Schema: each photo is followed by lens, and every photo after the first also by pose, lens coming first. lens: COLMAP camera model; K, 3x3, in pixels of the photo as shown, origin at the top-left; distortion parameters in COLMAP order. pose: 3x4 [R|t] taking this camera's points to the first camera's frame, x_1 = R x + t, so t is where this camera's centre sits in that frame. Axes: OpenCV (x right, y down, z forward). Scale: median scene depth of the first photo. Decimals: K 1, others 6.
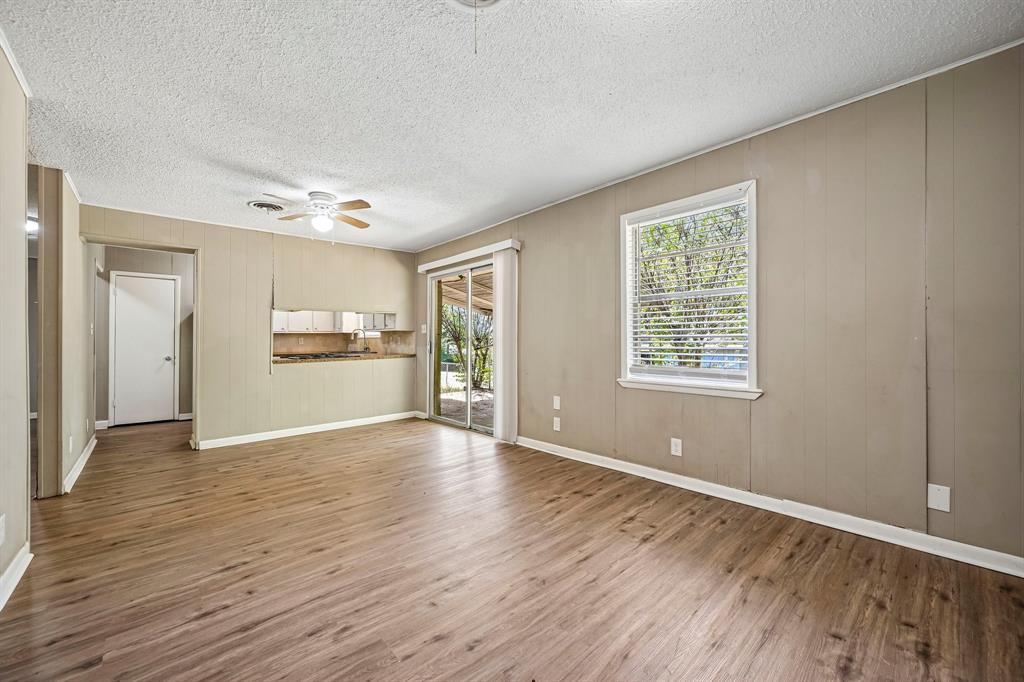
lens RADIAL K [[403.4, 0, 511.6], [0, 403.4, 343.8], [0, 0, 1]] dist [-0.001260, 0.000315]
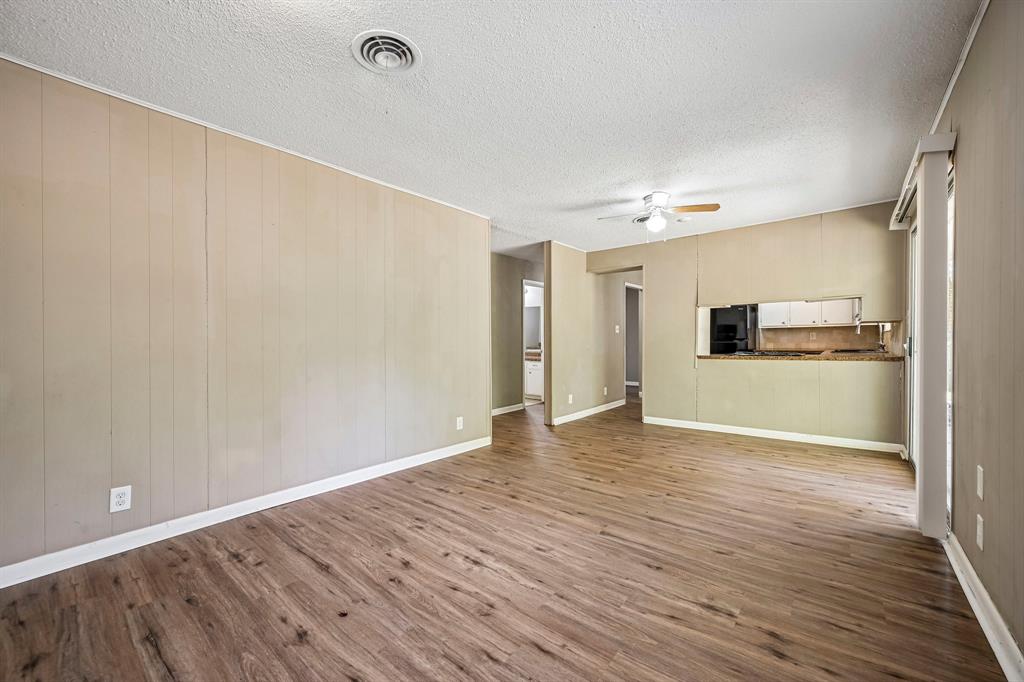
lens RADIAL K [[403.4, 0, 516.1], [0, 403.4, 338.7], [0, 0, 1]] dist [-0.001260, 0.000315]
pose [[0.153199, 0.004282, -0.988186, 0.633954], [-0.001363, 0.999991, 0.004122, -0.009566], [0.988194, 0.000715, 0.153203, 0.617158]]
